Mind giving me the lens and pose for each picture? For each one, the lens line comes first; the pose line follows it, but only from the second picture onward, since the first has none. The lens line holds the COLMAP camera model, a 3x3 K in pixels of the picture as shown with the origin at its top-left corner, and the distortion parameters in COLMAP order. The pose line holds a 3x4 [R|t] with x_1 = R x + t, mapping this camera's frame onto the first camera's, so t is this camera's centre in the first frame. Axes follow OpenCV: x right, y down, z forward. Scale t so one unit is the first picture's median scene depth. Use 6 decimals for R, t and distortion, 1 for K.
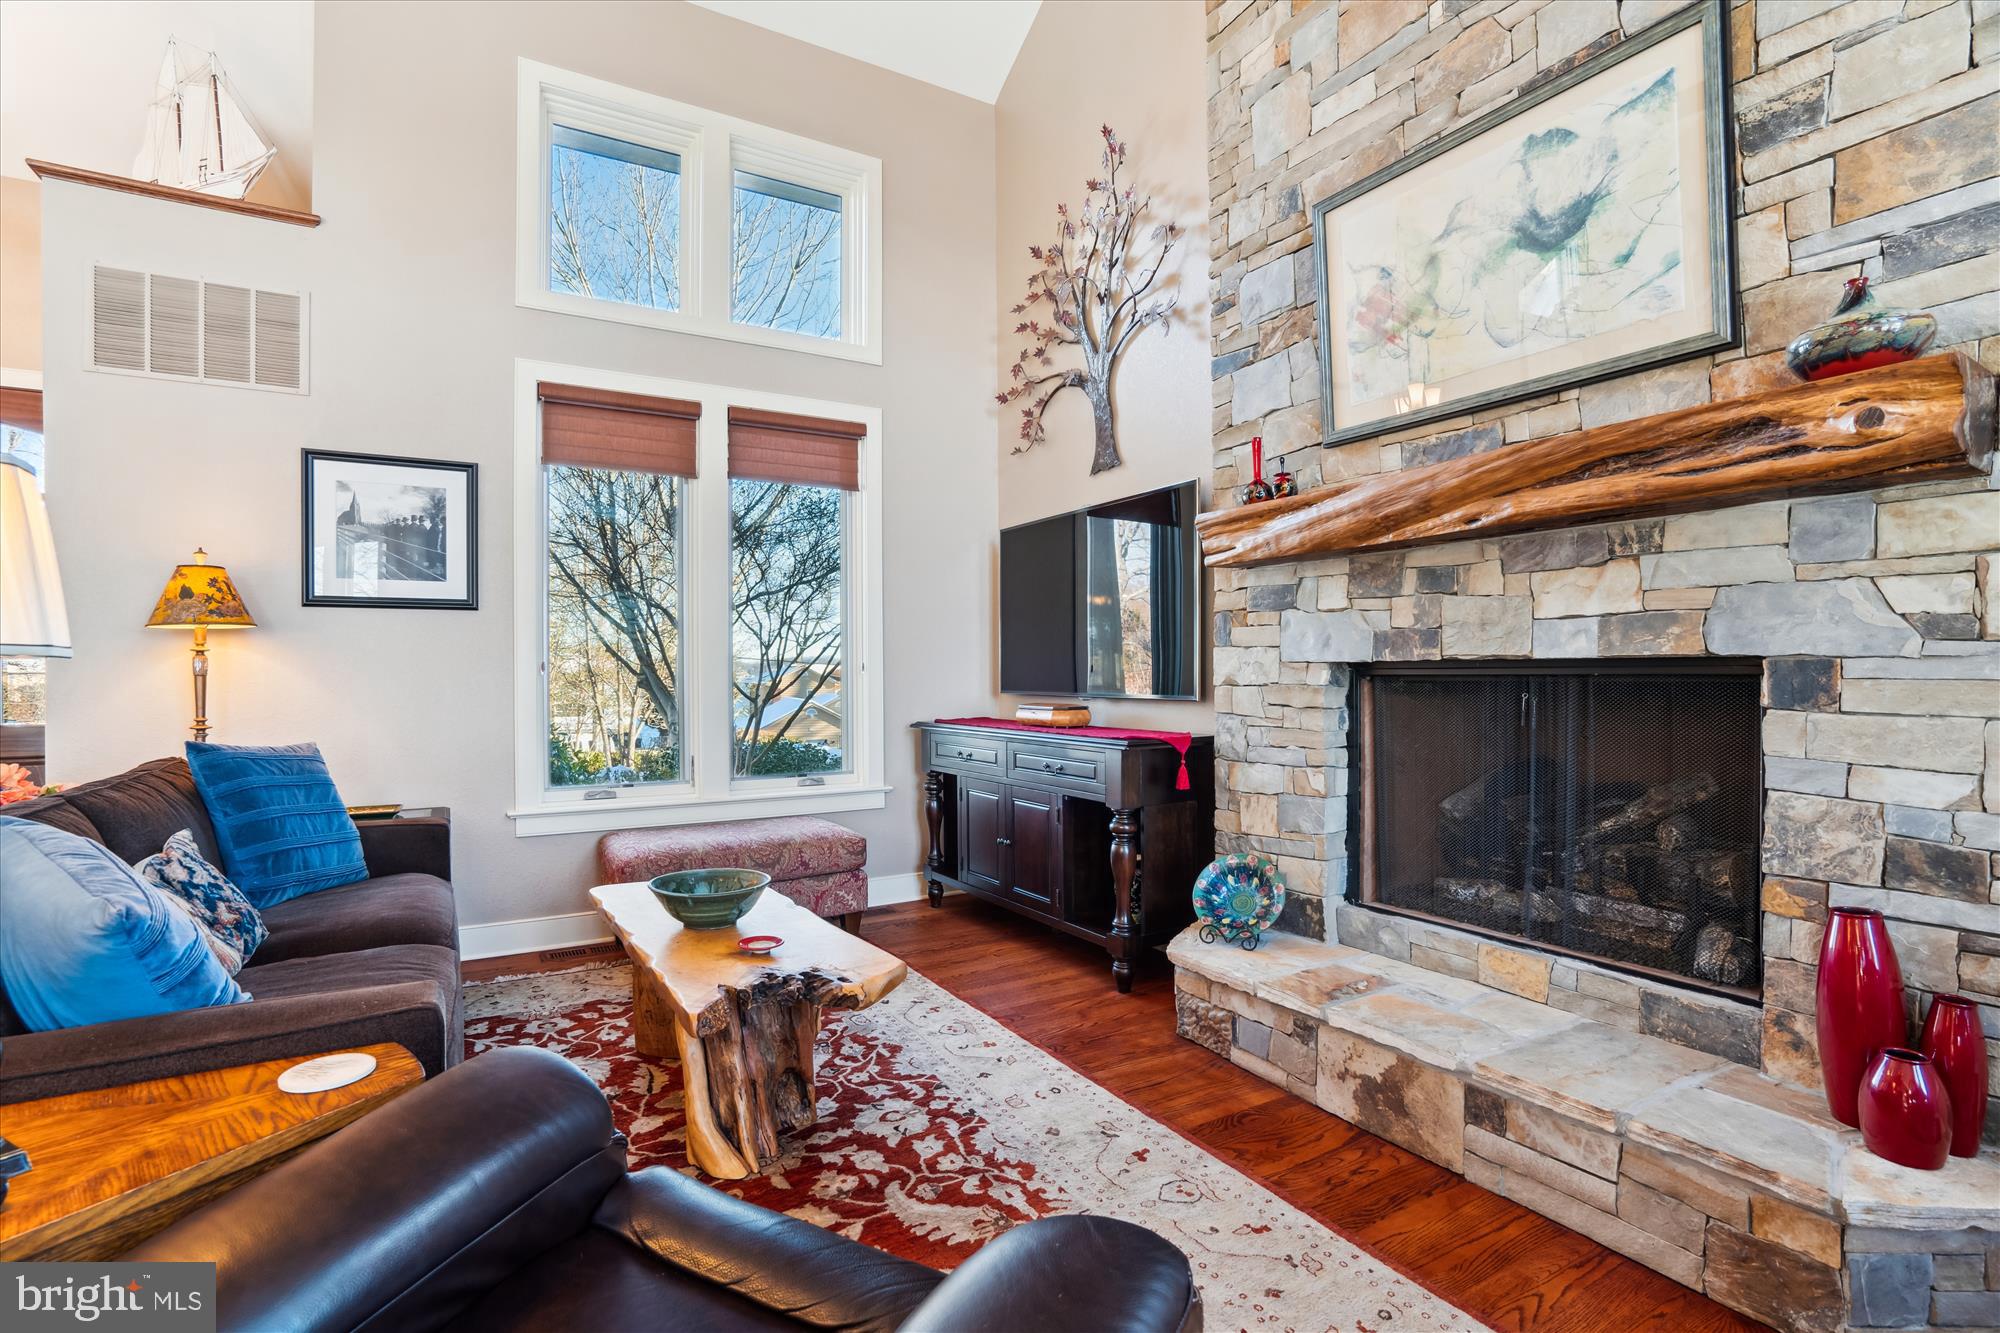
lens RADIAL K [[932.6, 0, 982.0], [0, 932.6, 672.0], [0, 0, 1]] dist [-0.052974, 0.015764]
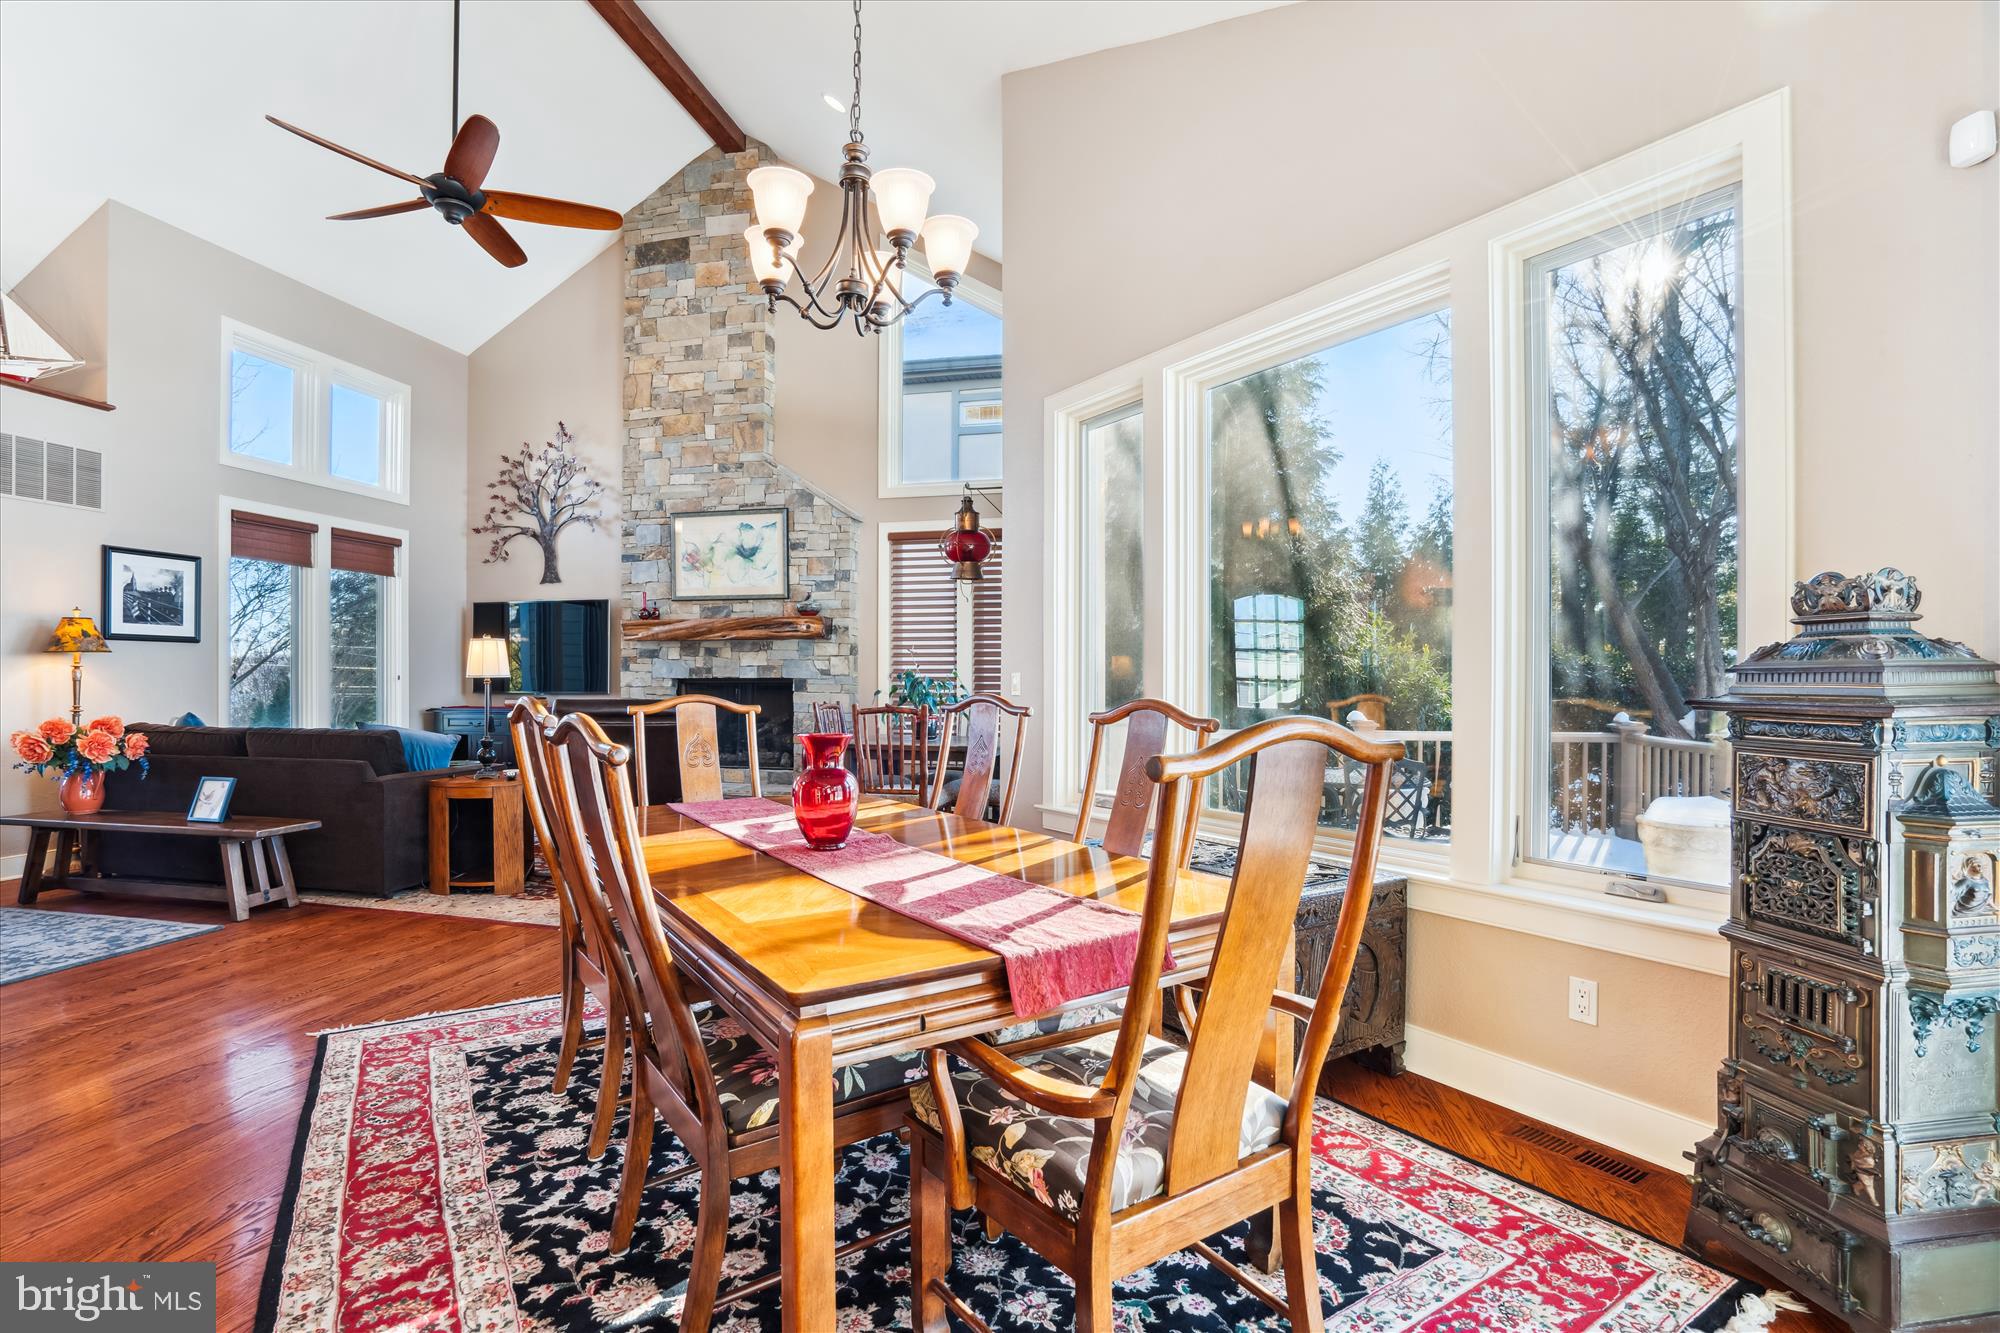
lens RADIAL K [[932.6, 0, 982.0], [0, 932.6, 672.0], [0, 0, 1]] dist [-0.052974, 0.015764]
pose [[0.681496, 0.012733, 0.731711, -0.851345], [-0.003284, 0.999892, -0.014340, 0.006068], [-0.731815, 0.007370, 0.681464, -1.307354]]
